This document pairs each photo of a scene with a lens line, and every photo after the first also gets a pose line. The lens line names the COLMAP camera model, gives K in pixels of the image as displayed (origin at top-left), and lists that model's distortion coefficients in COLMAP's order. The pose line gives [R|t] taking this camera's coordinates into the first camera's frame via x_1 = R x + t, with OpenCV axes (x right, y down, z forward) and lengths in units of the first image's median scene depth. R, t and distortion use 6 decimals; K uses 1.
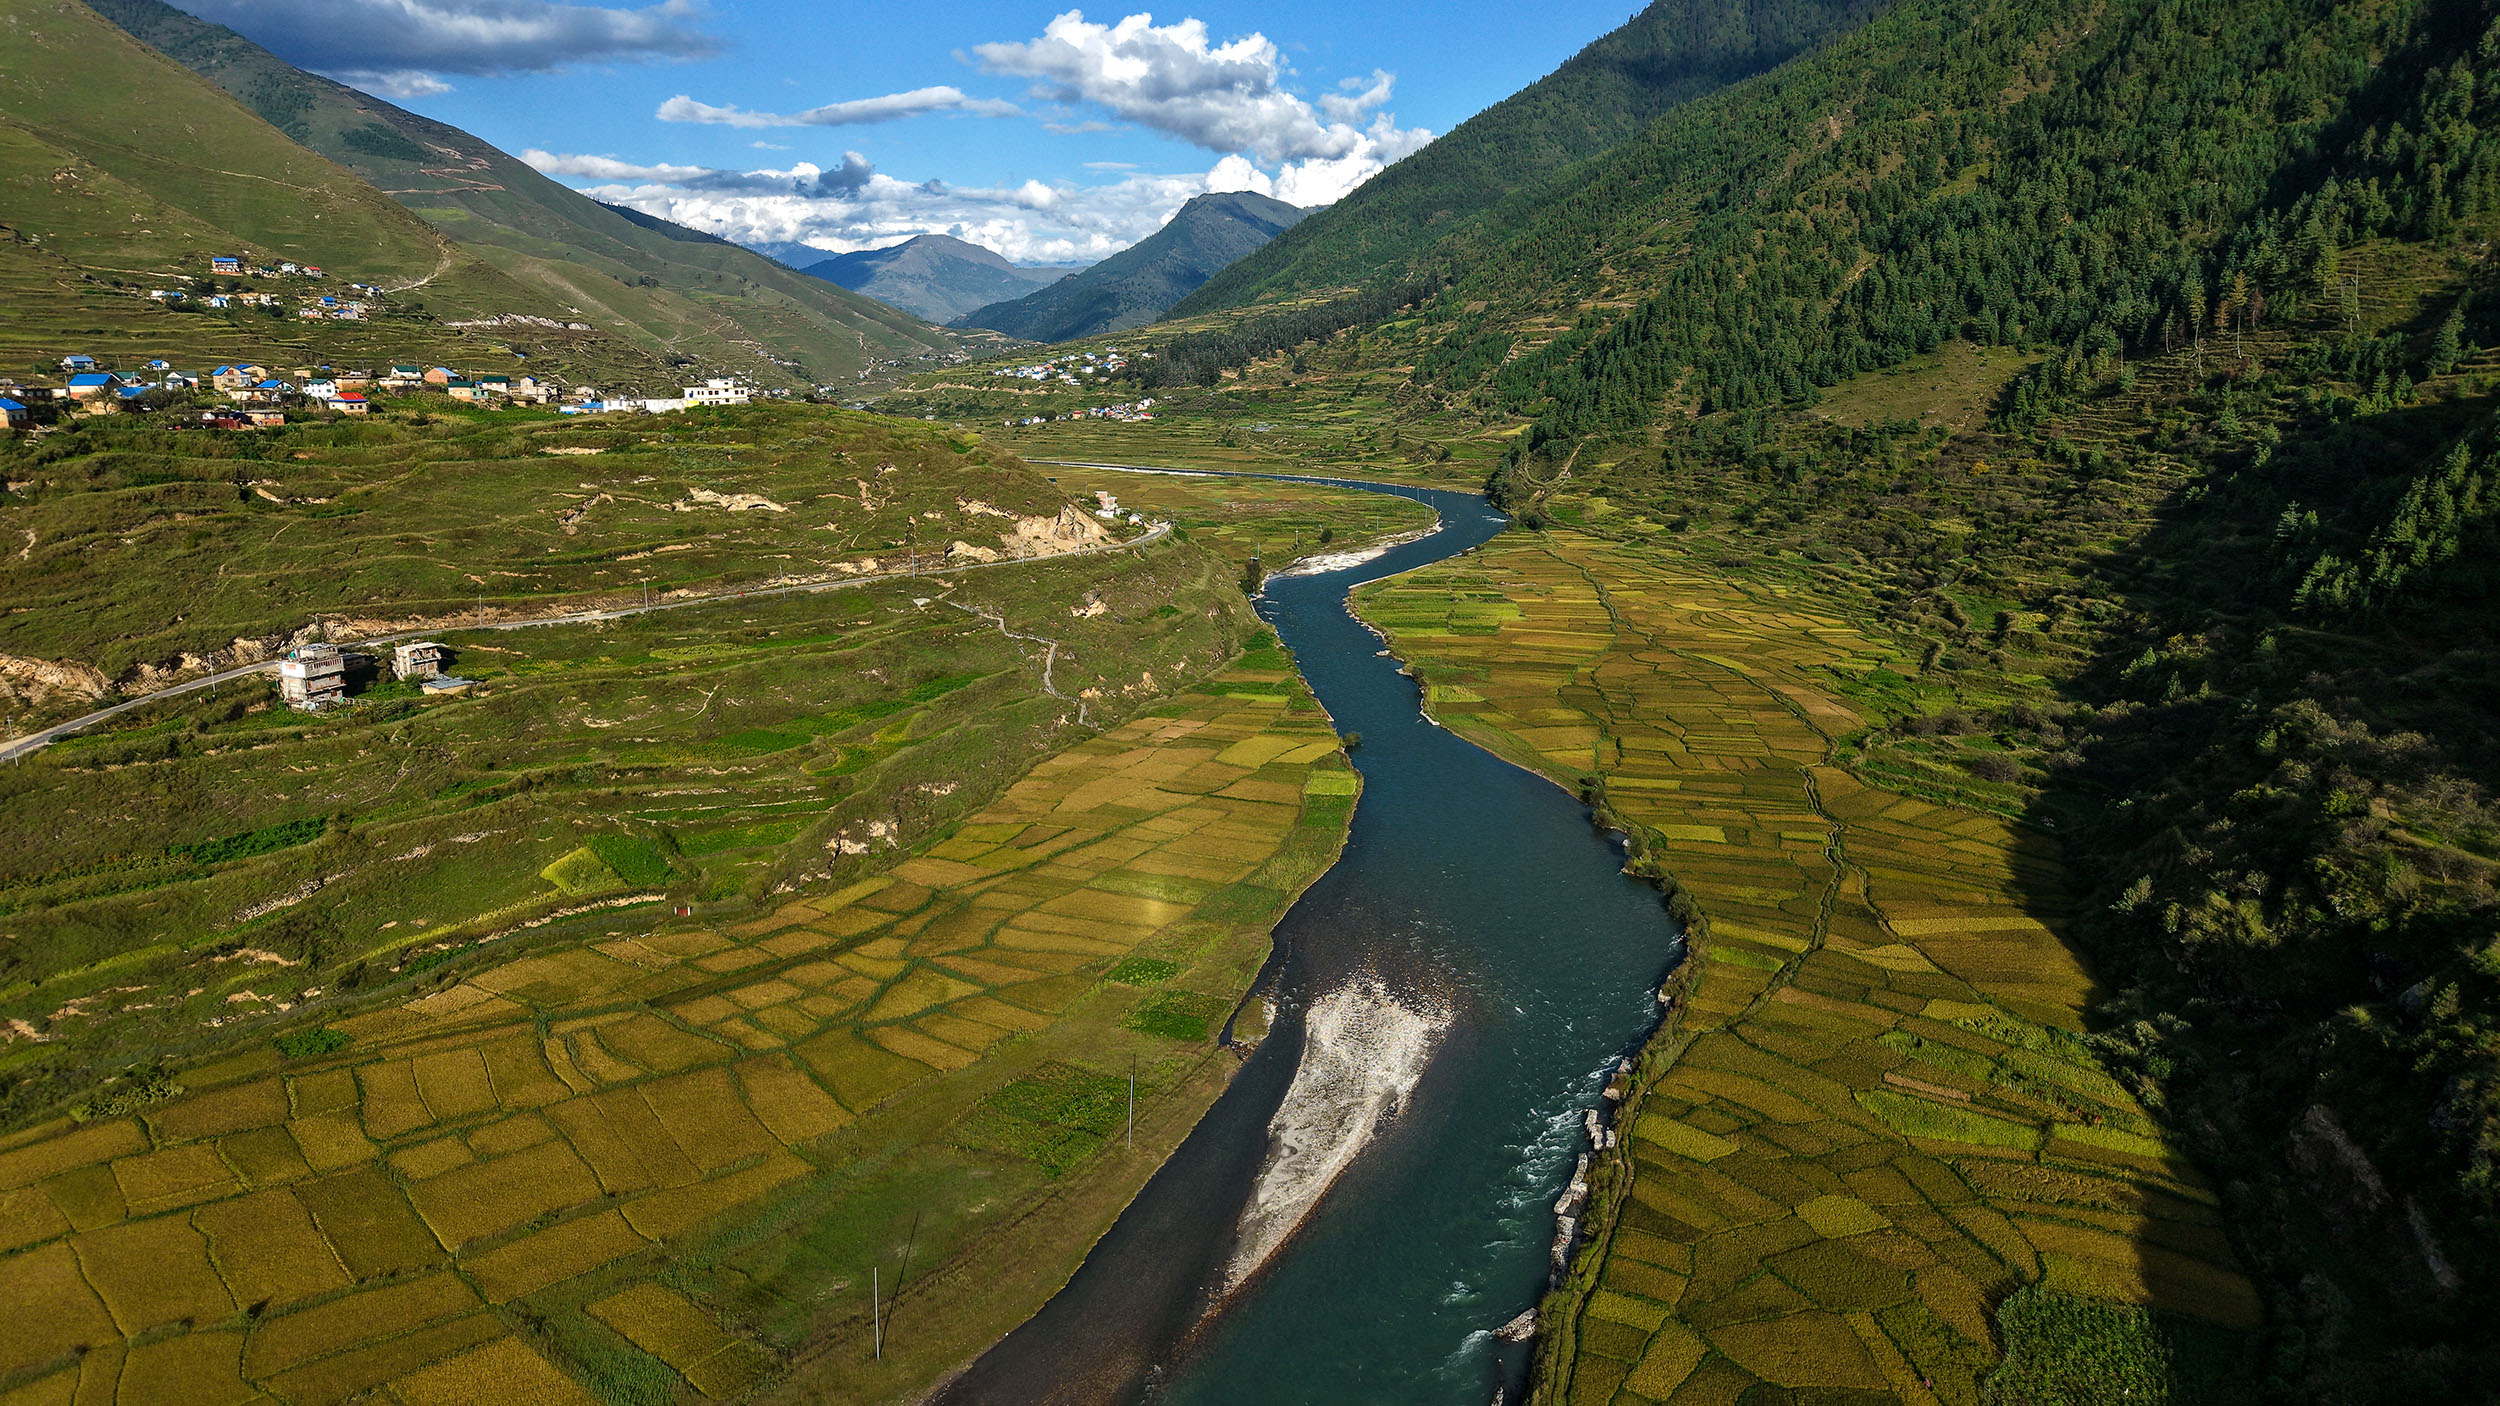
lens RADIAL K [[1660.6, 0, 1244.6], [0, 1660.6, 694.9], [0, 0, 1]] dist [0.034750, -0.036561]
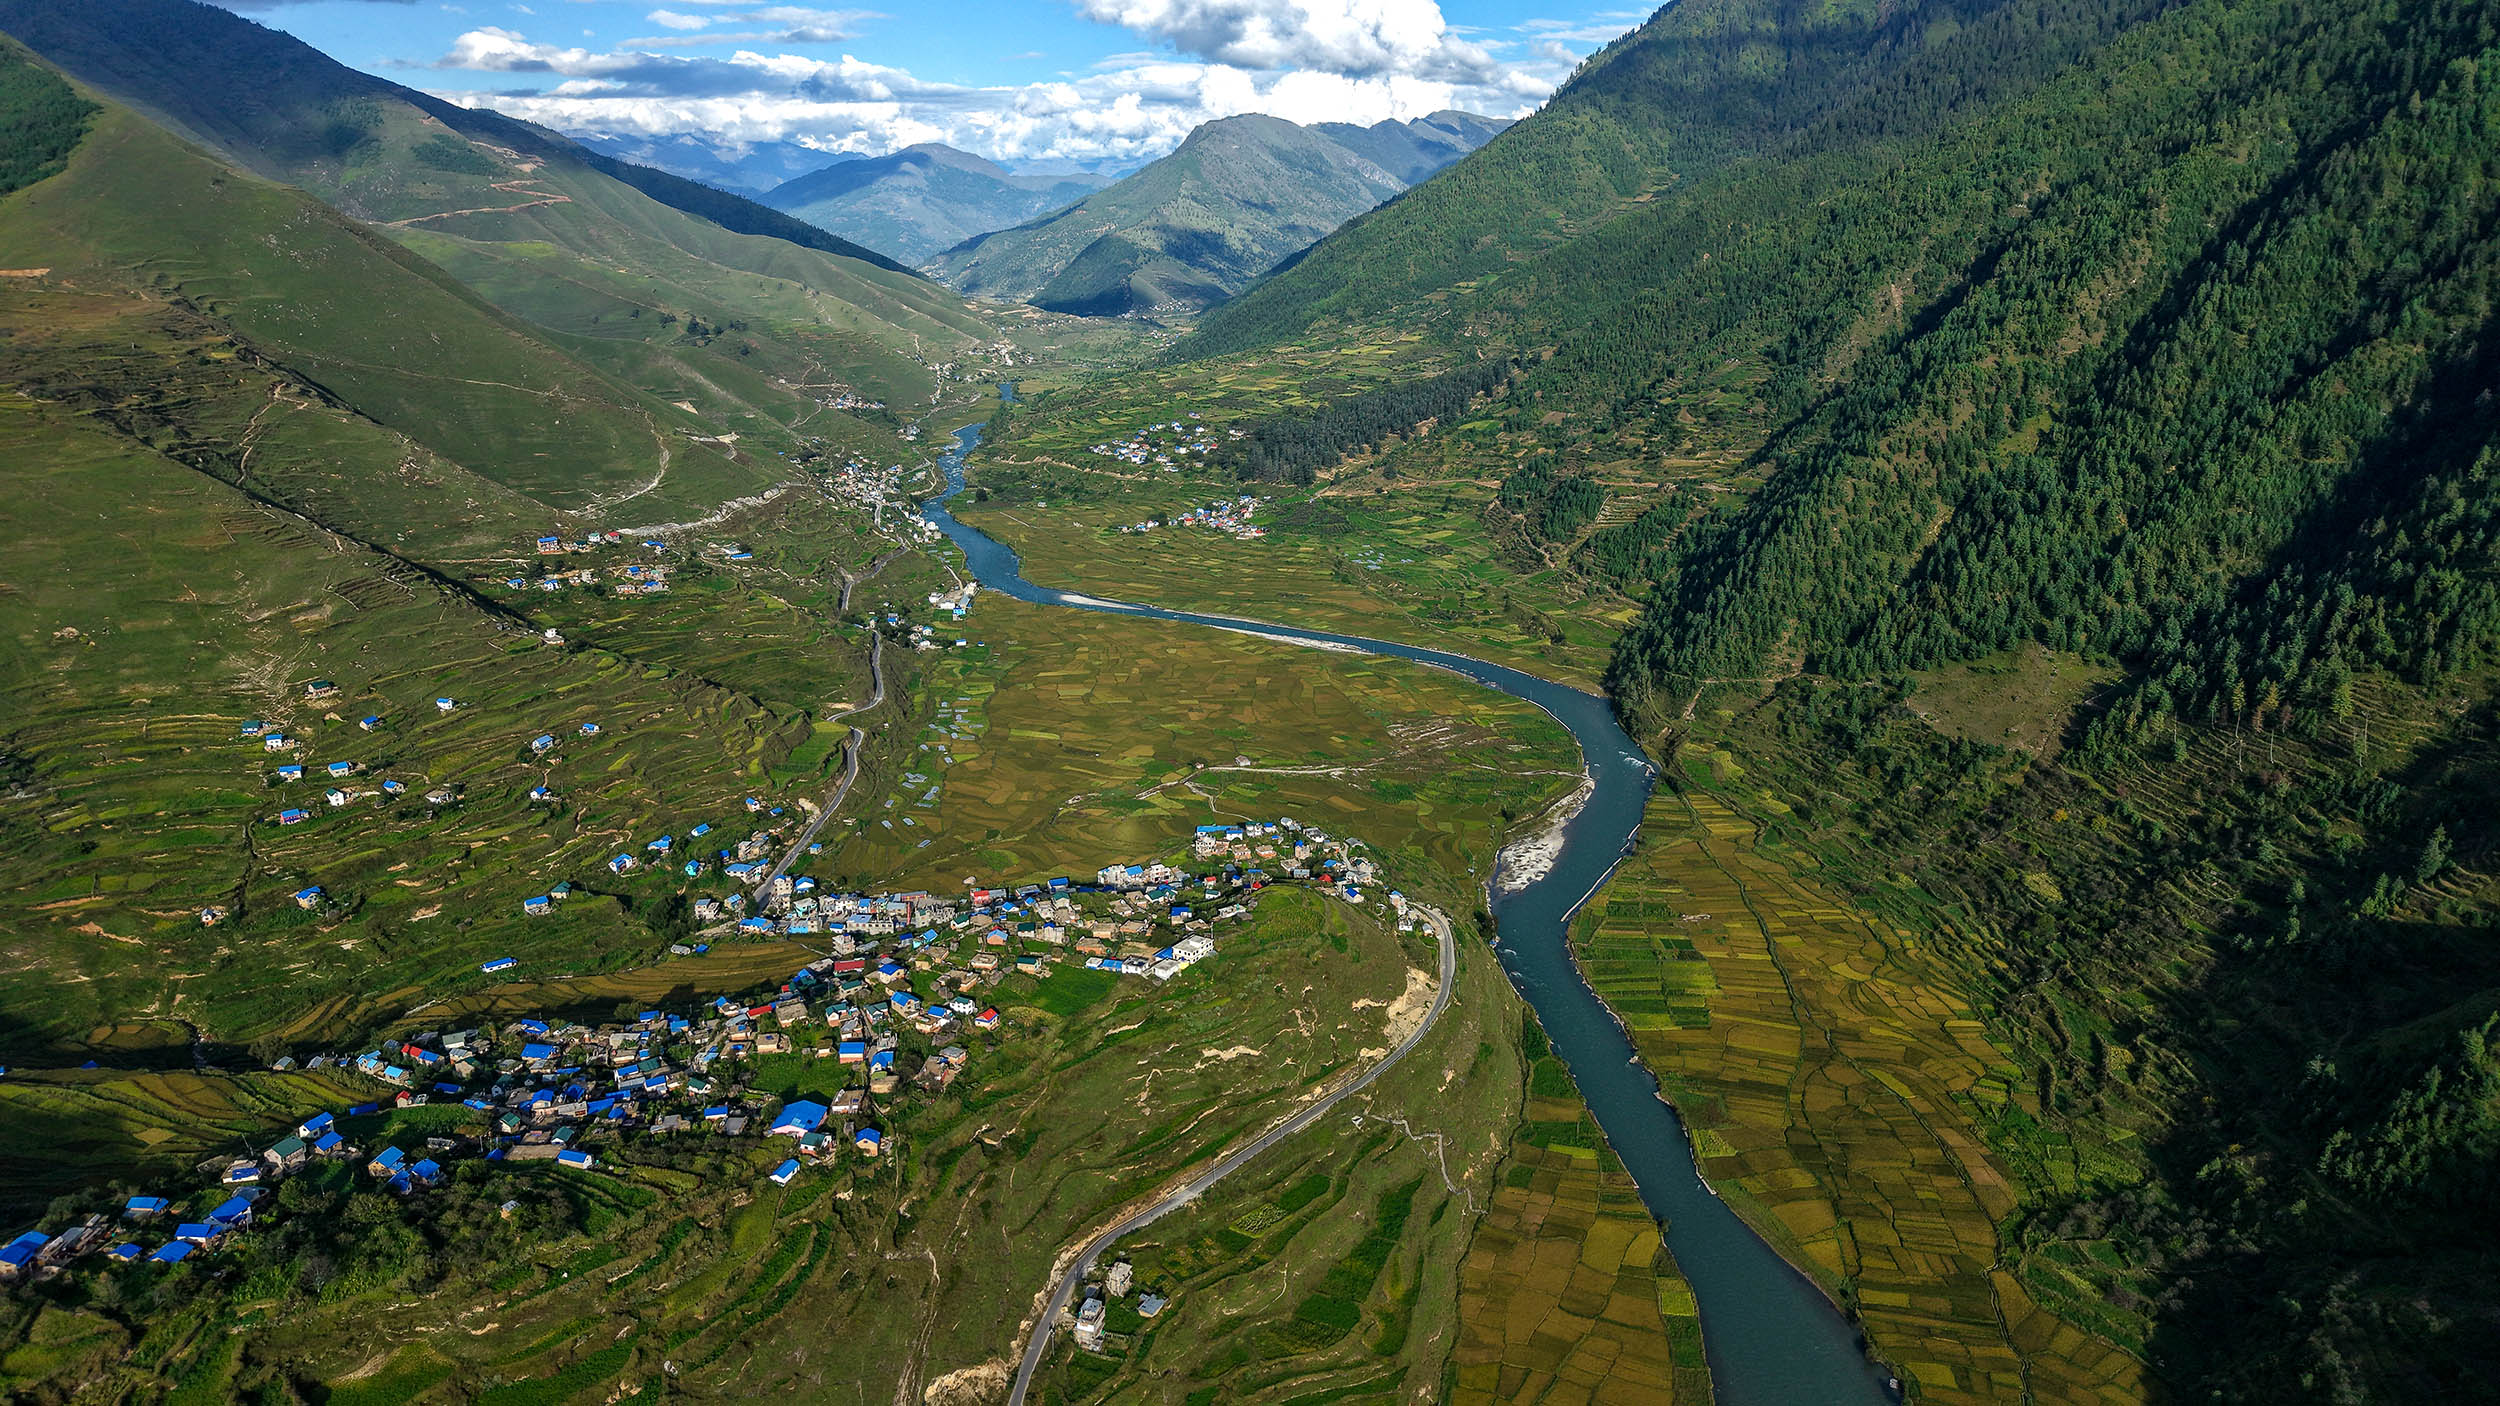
lens RADIAL K [[1660.6, 0, 1256.7], [0, 1660.6, 698.1], [0, 0, 1]] dist [0.034750, -0.036561]
pose [[0.999908, -0.000916, 0.013517, -0.129794], [0.000096, 0.998162, 0.060595, -0.217538], [-0.013547, -0.060588, 0.998071, -0.171695]]
